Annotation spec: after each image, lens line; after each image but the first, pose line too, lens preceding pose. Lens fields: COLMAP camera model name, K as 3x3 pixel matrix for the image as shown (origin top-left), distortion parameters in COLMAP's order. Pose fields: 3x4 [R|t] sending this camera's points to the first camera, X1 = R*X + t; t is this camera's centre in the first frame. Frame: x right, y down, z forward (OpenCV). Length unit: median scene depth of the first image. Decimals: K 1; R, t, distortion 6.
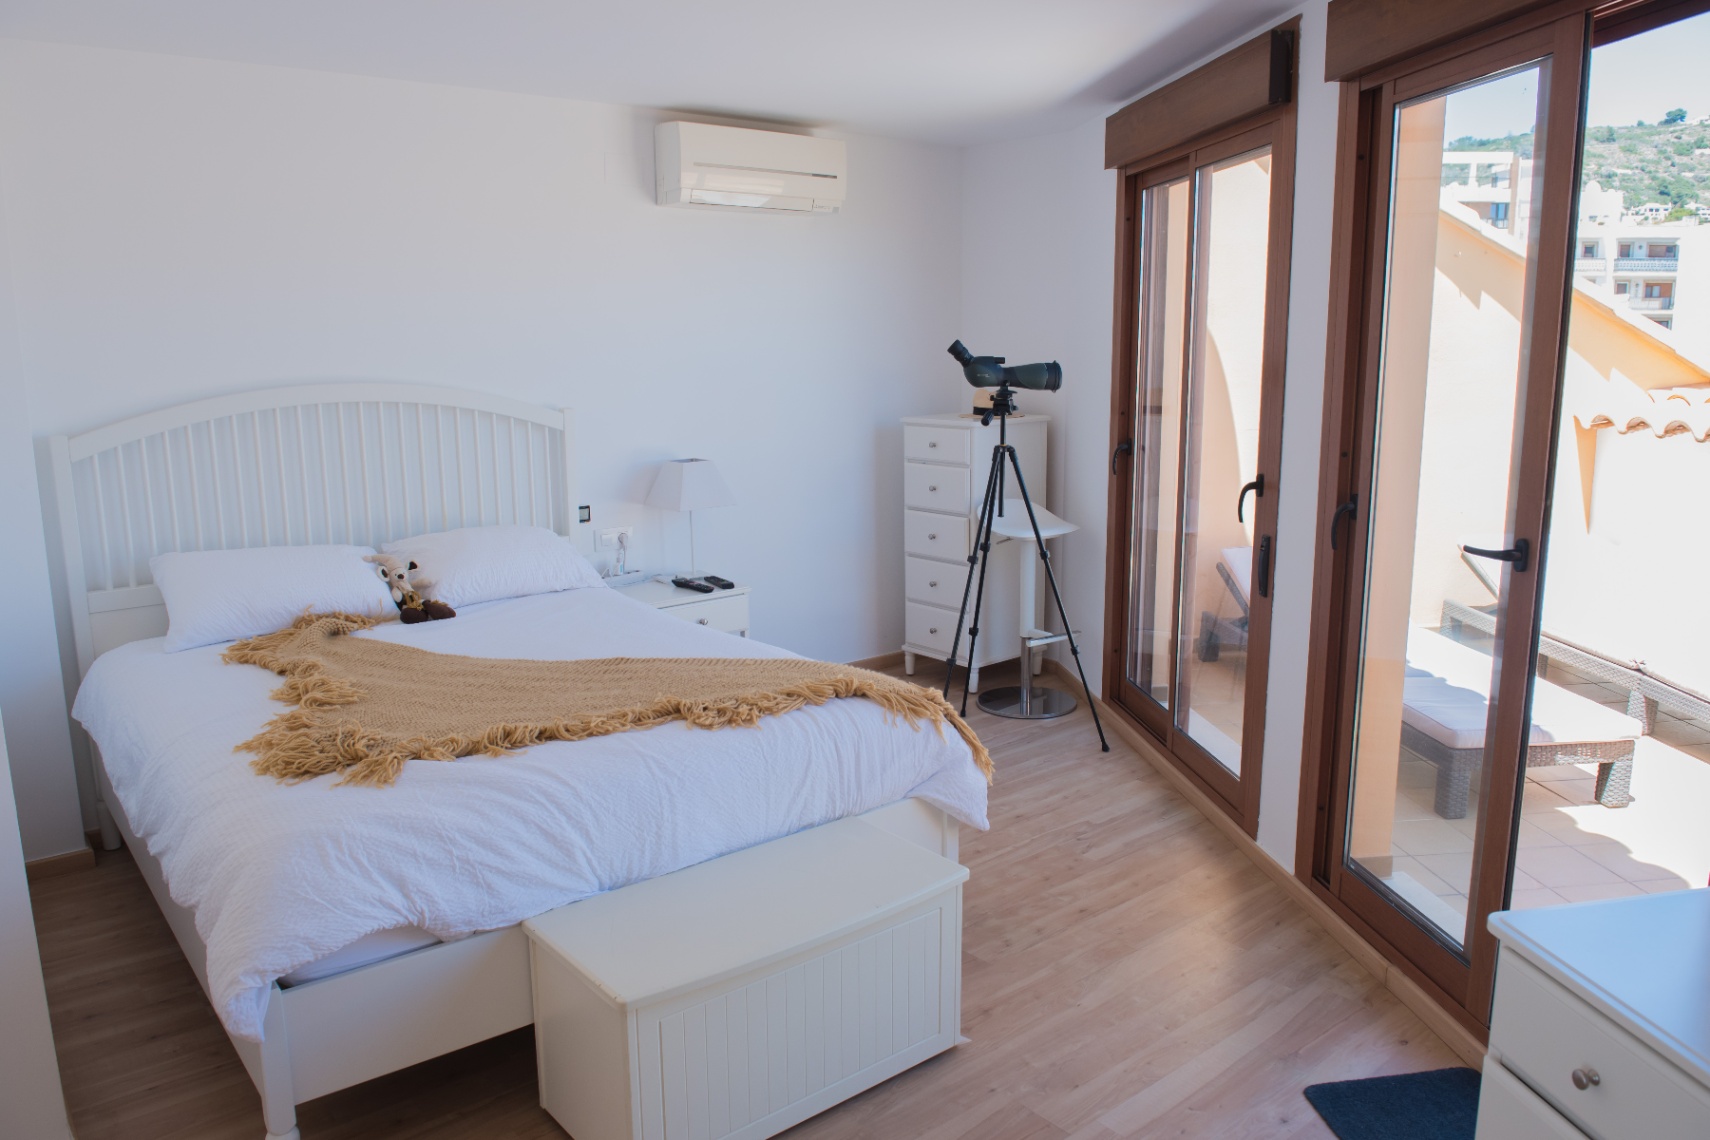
lens RADIAL K [[1319.3, 0, 824.1], [0, 1319.3, 554.0], [0, 0, 1]] dist [-0.055251, 0.018885]
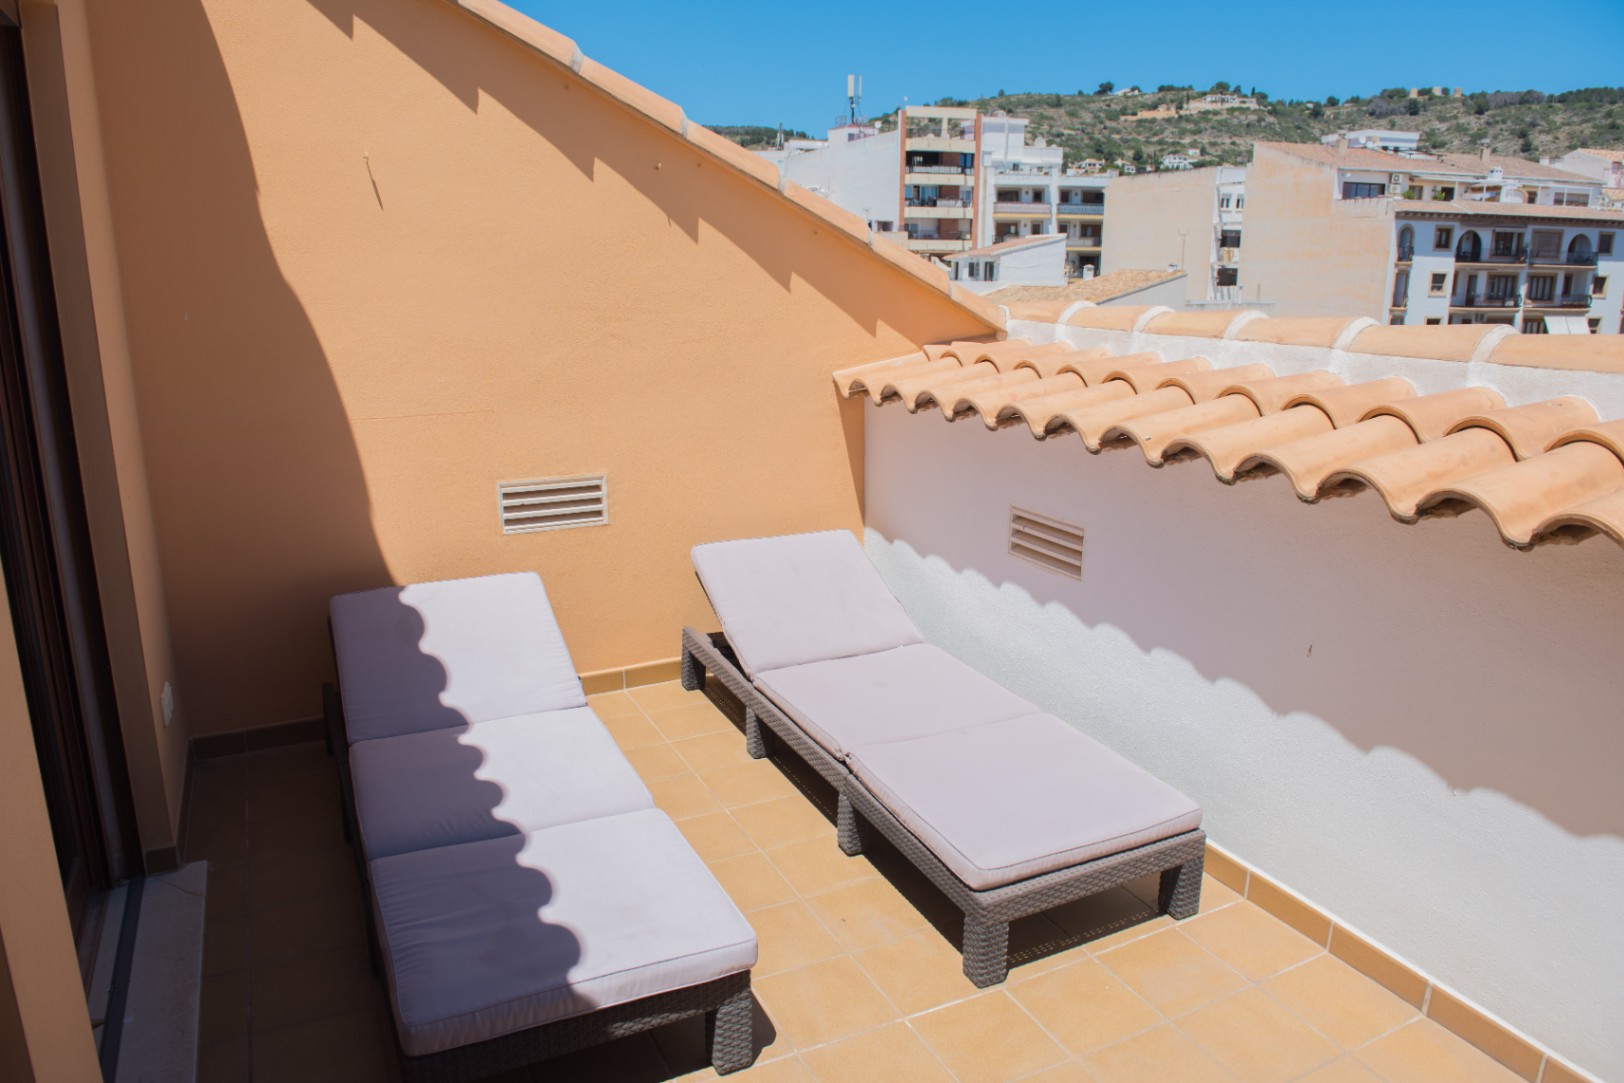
lens RADIAL K [[1159.0, 0, 818.4], [0, 1159.0, 538.6], [0, 0, 1]] dist [-0.044373, -0.008919]
pose [[0.946711, -0.068868, 0.314636, 0.035369], [0.048061, 0.996142, 0.073427, -0.006544], [-0.318479, -0.054393, 0.946368, 0.034597]]
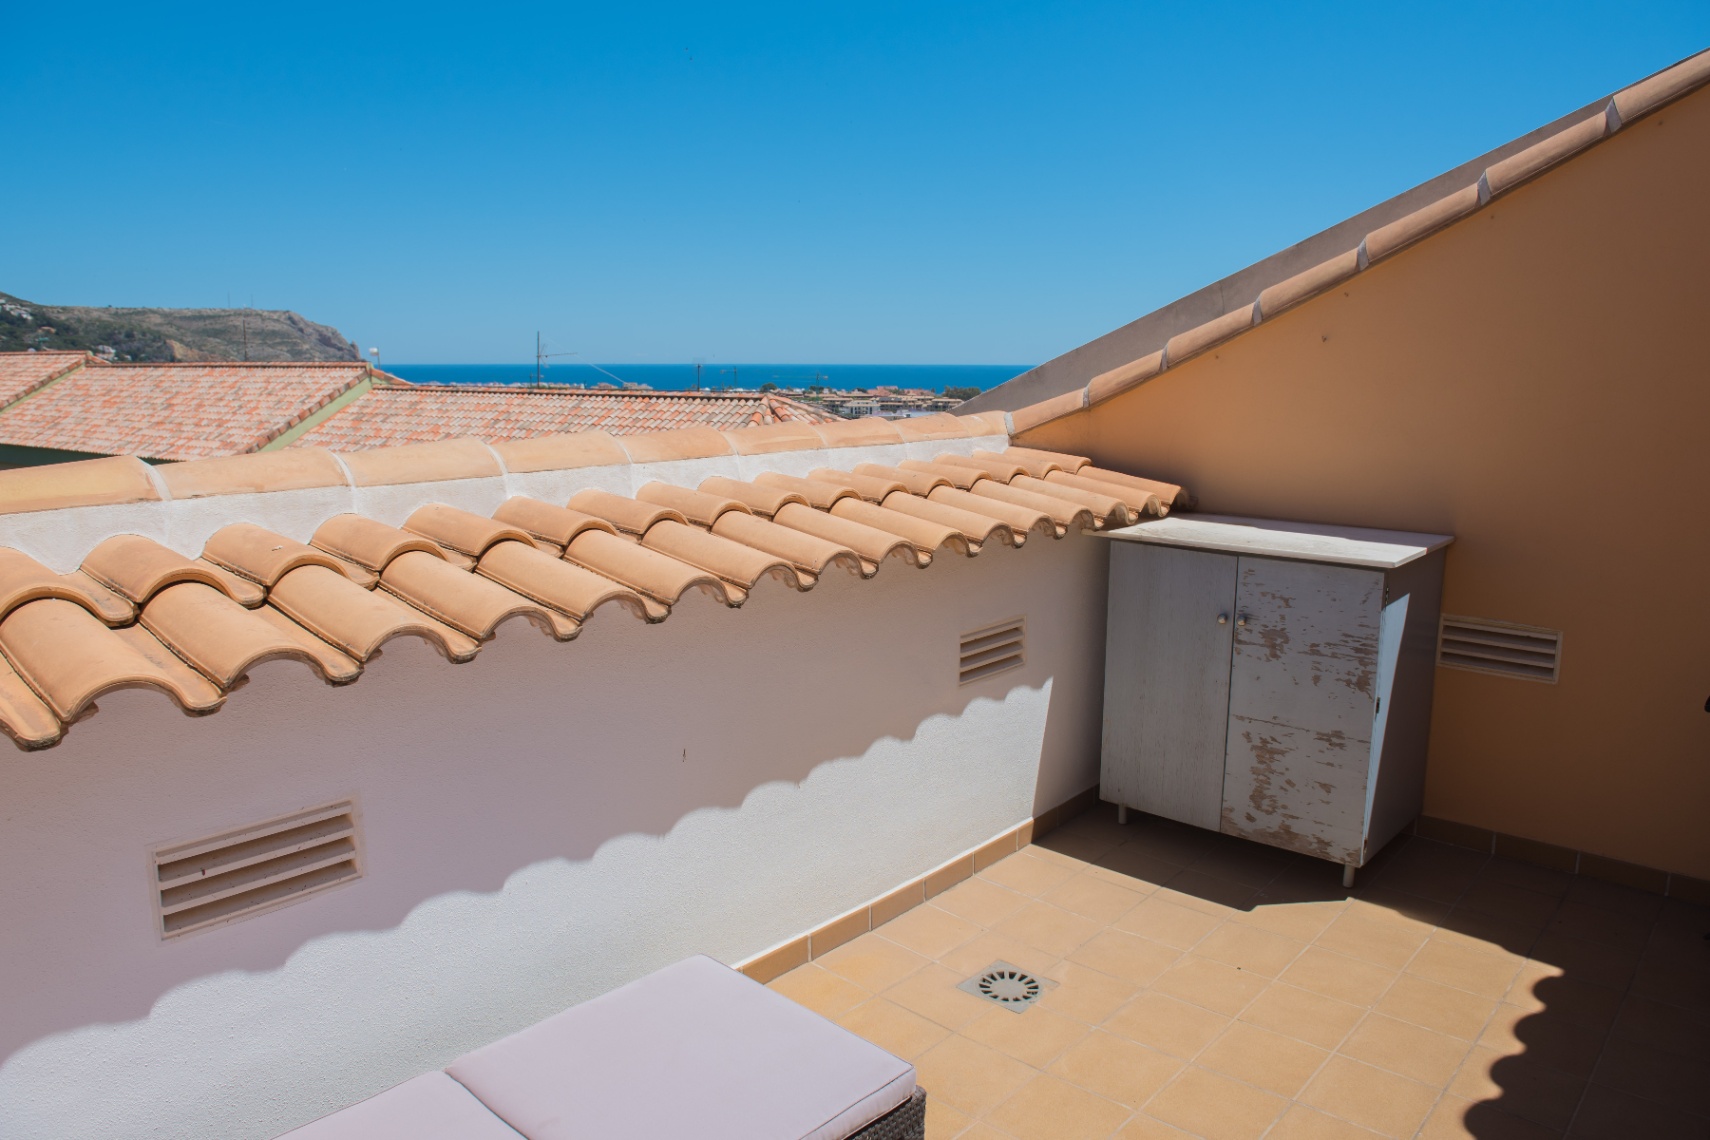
lens RADIAL K [[1220.4, 0, 859.2], [0, 1220.4, 570.9], [0, 0, 1]] dist [-0.044373, -0.008919]
pose [[-0.670634, -0.125754, 0.731052, -0.052726], [0.124084, 0.952621, 0.277697, -0.133991], [-0.731337, 0.276945, -0.623256, 0.707152]]
